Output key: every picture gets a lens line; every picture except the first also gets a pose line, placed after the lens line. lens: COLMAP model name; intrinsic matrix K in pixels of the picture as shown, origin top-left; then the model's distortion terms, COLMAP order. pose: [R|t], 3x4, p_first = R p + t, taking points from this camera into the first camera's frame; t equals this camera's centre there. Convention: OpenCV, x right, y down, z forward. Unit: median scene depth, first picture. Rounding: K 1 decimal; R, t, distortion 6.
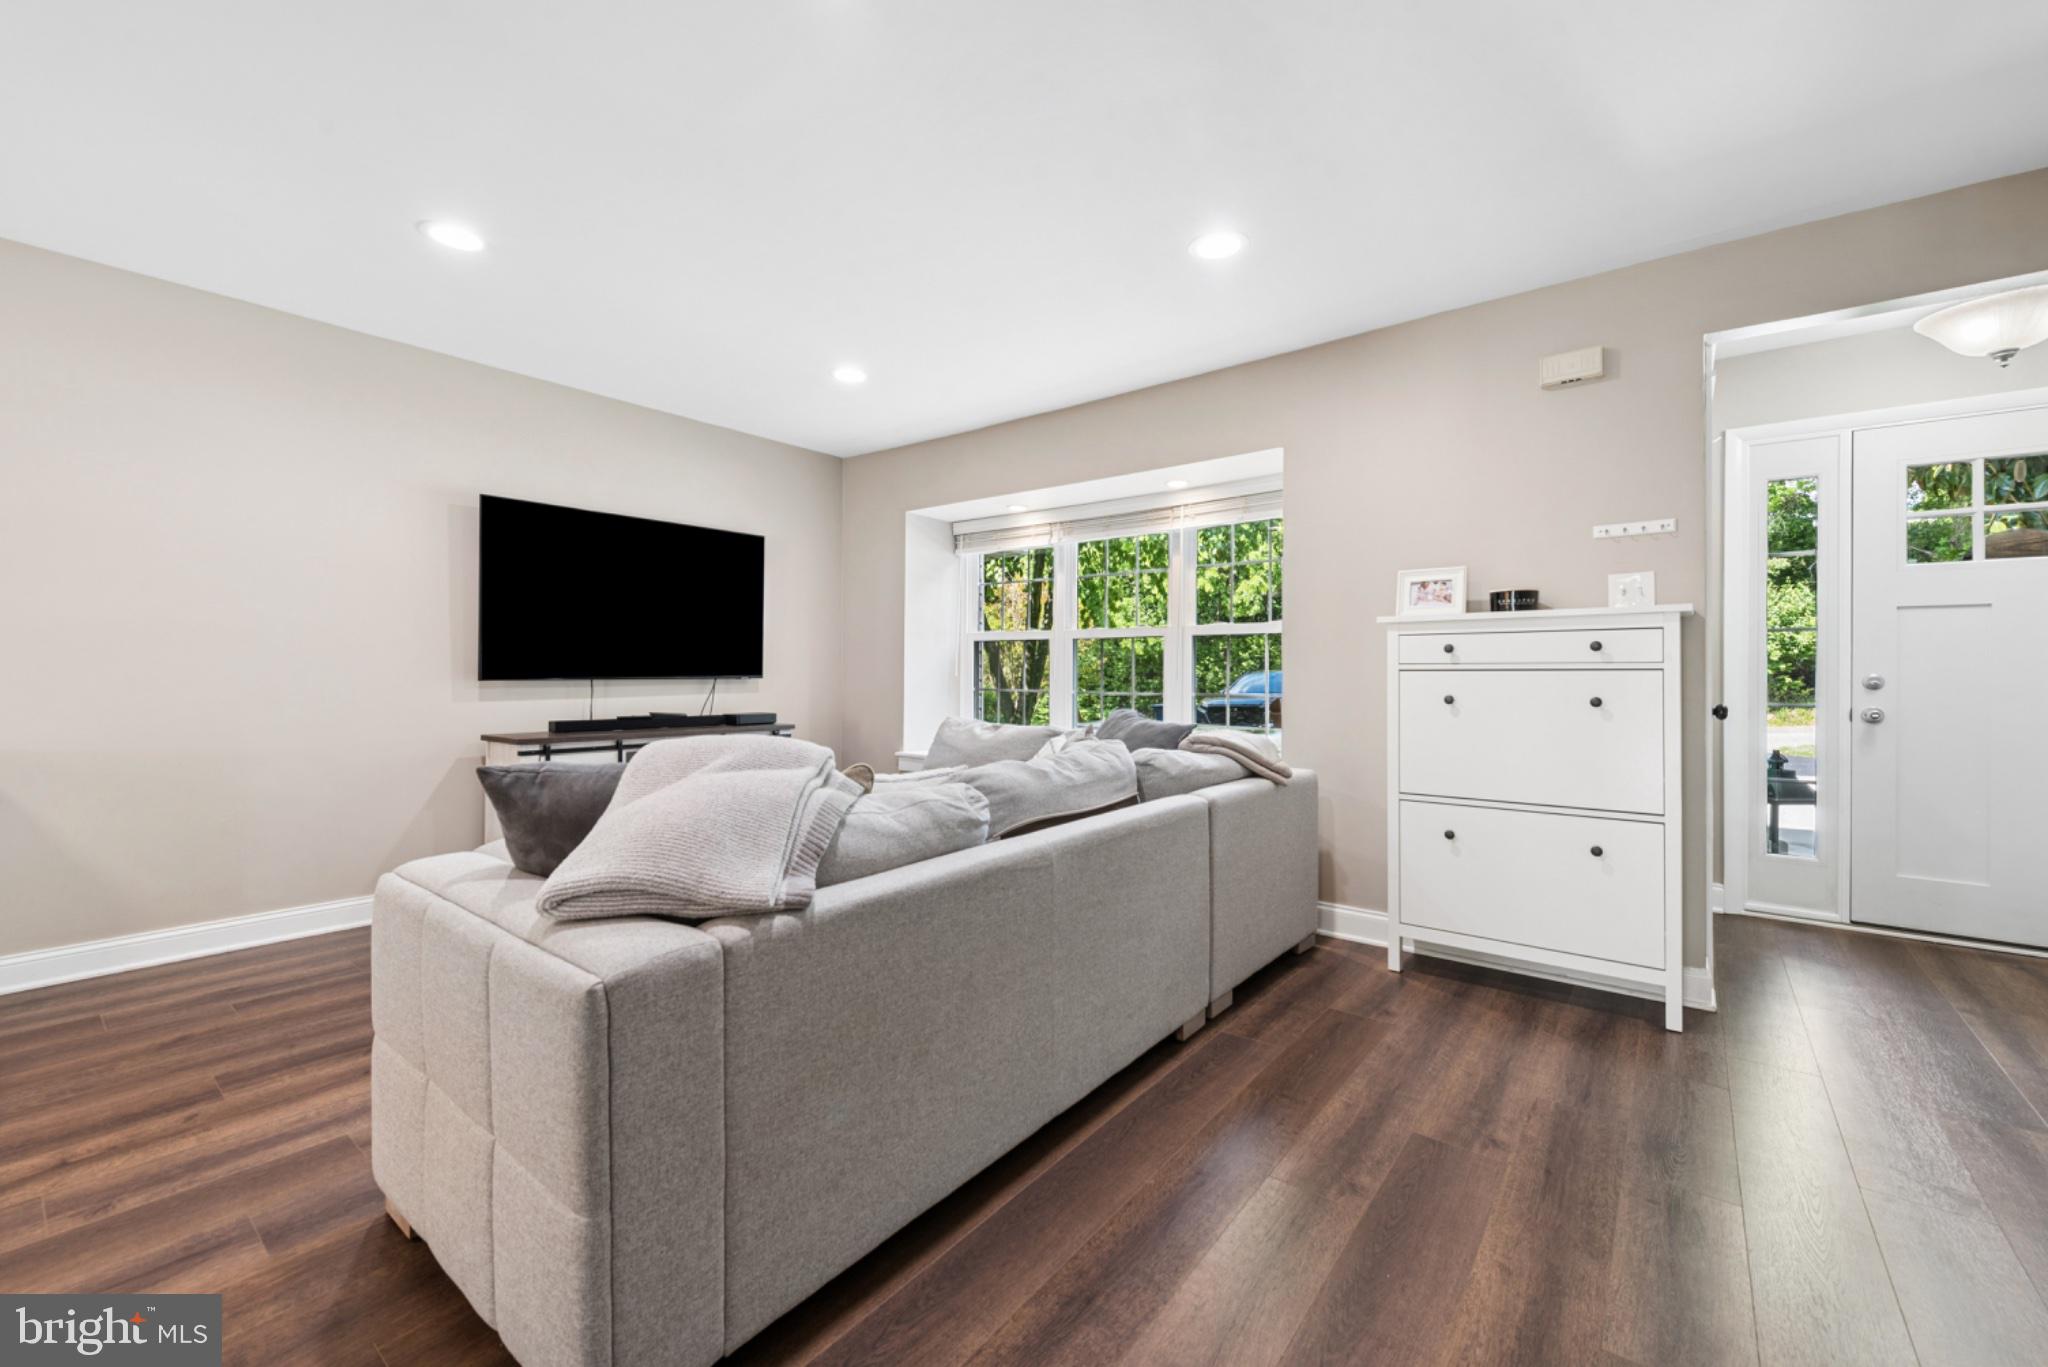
lens RADIAL K [[839.2, 0, 1021.8], [0, 839.2, 661.8], [0, 0, 1]] dist [0.015146, -0.005761]
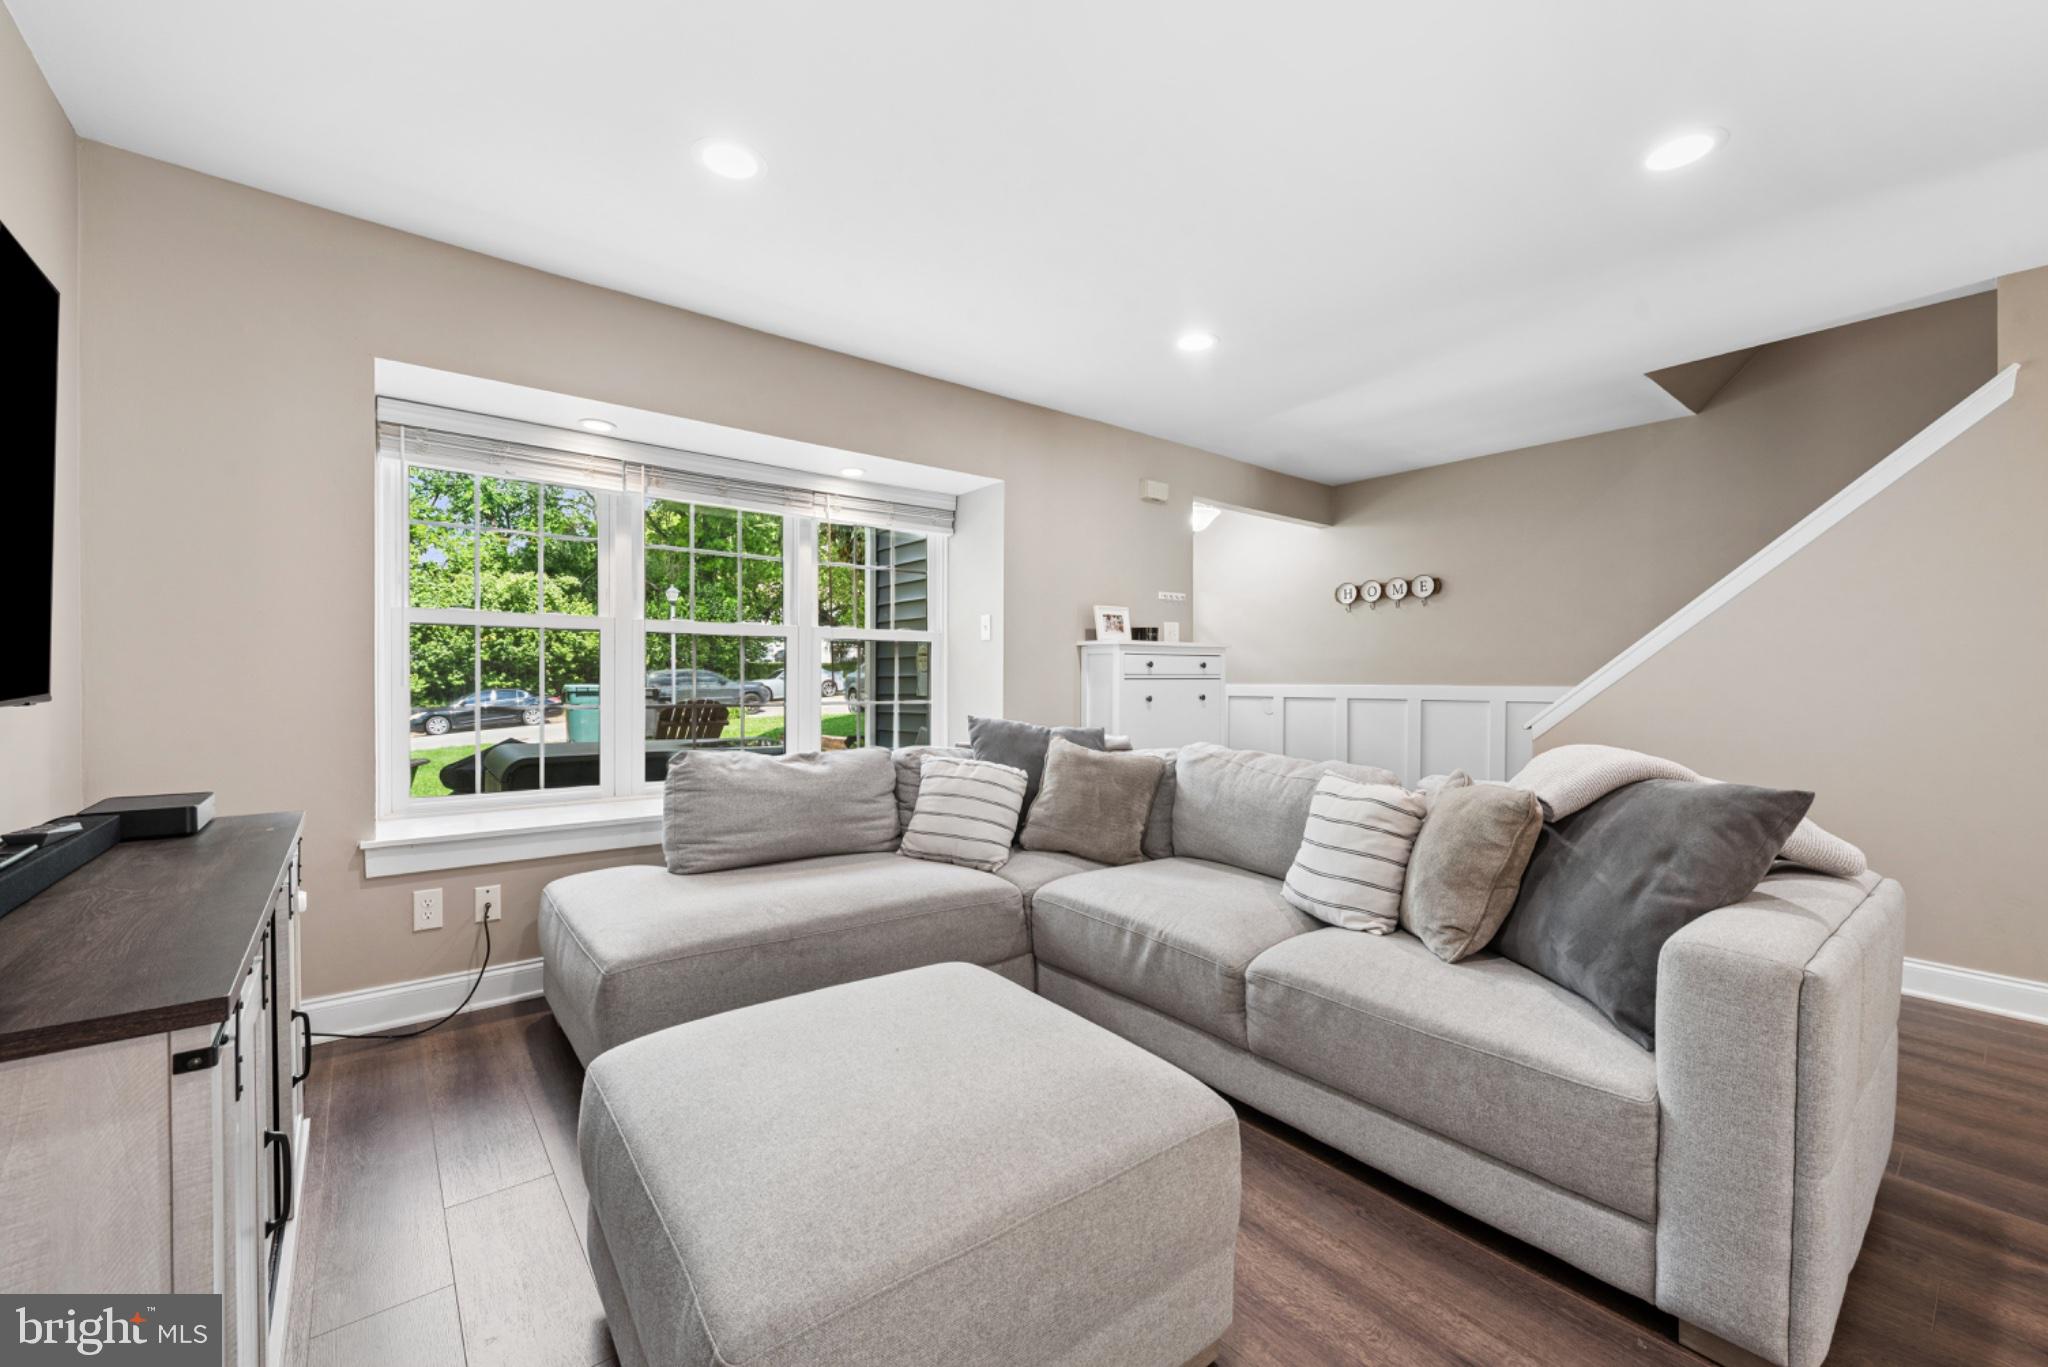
lens RADIAL K [[839.2, 0, 1050.6], [0, 839.2, 679.5], [0, 0, 1]] dist [0.015146, -0.005761]
pose [[0.216684, -0.005353, 0.976227, -0.928838], [-0.018816, 0.999776, 0.009659, -0.000663], [-0.976061, -0.020461, 0.216535, 0.827234]]
